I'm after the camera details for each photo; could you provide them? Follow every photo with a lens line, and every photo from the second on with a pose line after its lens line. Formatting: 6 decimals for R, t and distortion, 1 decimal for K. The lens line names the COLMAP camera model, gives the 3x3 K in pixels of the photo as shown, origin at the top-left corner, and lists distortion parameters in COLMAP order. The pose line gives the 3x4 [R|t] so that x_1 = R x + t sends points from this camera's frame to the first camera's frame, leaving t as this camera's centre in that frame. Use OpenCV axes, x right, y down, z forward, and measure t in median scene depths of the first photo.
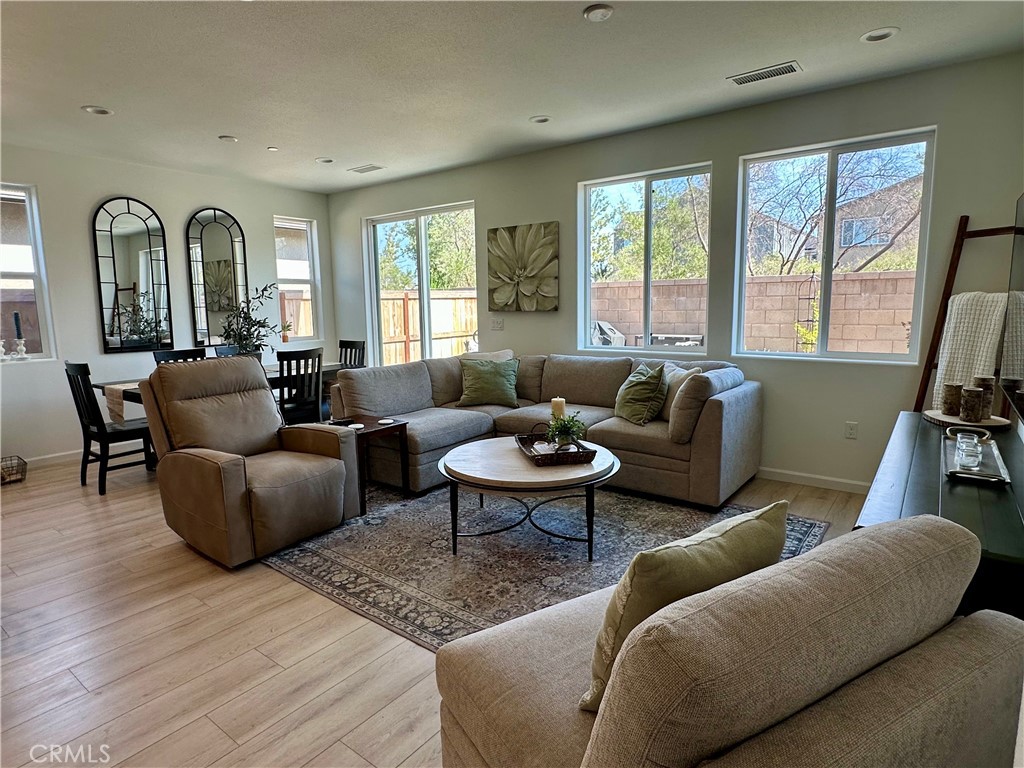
lens RADIAL K [[575.0, 0, 516.1], [0, 575.0, 385.9], [0, 0, 1]] dist [-0.004704, -0.001814]
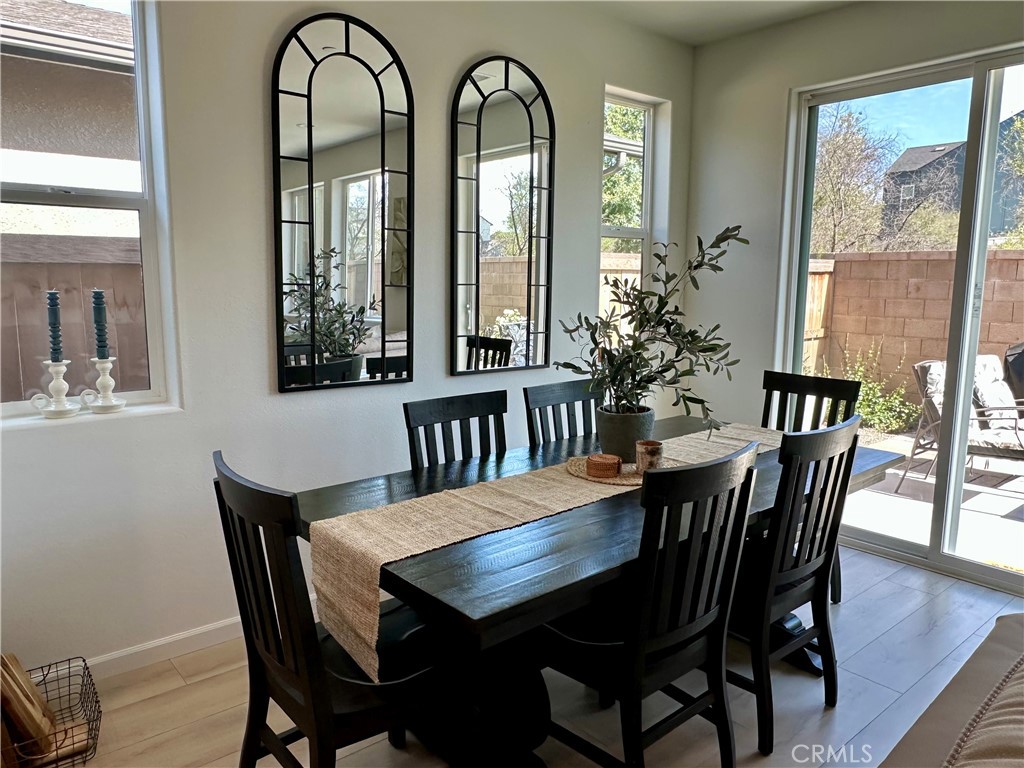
lens RADIAL K [[720.4, 0, 512.8], [0, 720.4, 386.8], [0, 0, 1]] dist [-0.007064, -0.015573]
pose [[0.974891, 0.054888, -0.215811, -0.477707], [-0.052650, 0.998483, 0.016108, -0.085036], [0.216368, -0.004341, 0.976302, 0.571372]]
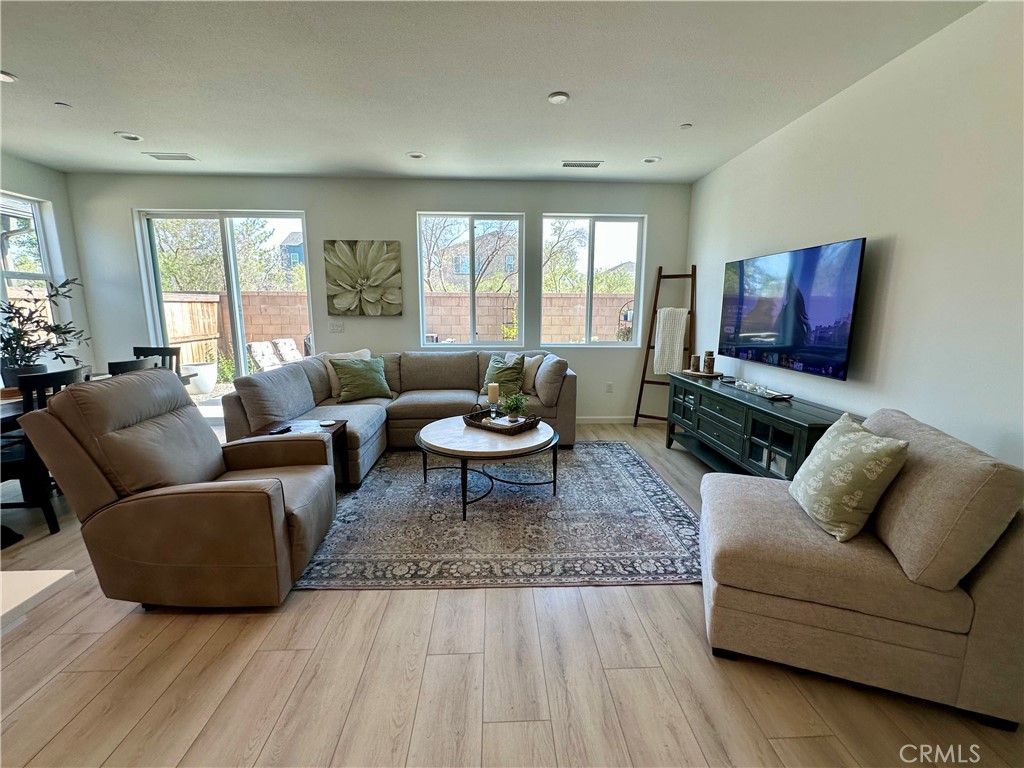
lens RADIAL K [[432.0, 0, 517.9], [0, 432.0, 385.0], [0, 0, 1]] dist [-0.005125, 0.000433]
pose [[0.764525, -0.094476, 0.637633, -0.362925], [0.076100, 0.995512, 0.056257, -0.018164], [-0.640087, 0.005514, 0.768283, 0.152761]]
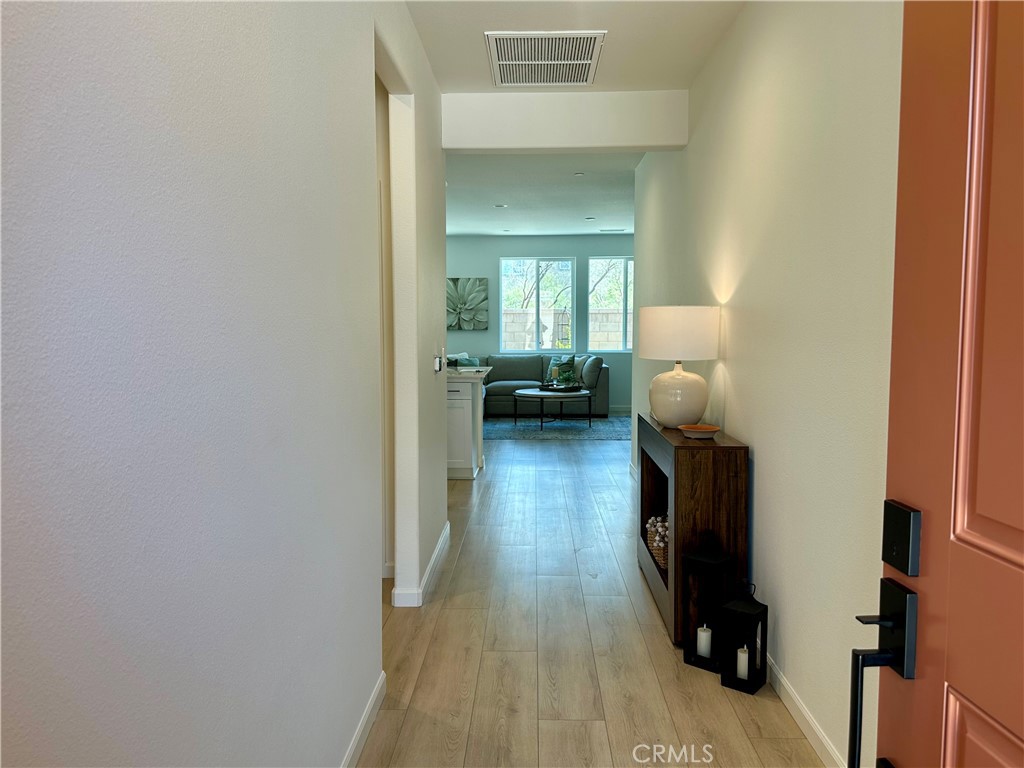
lens RADIAL K [[773.6, 0, 510.7], [0, 773.6, 386.4], [0, 0, 1]] dist [0.011339, -0.000008]
pose [[0.815807, -0.031443, 0.577469, -1.292387], [0.071071, 0.996403, -0.046151, 0.158581], [-0.573941, 0.078692, 0.815107, -0.962139]]
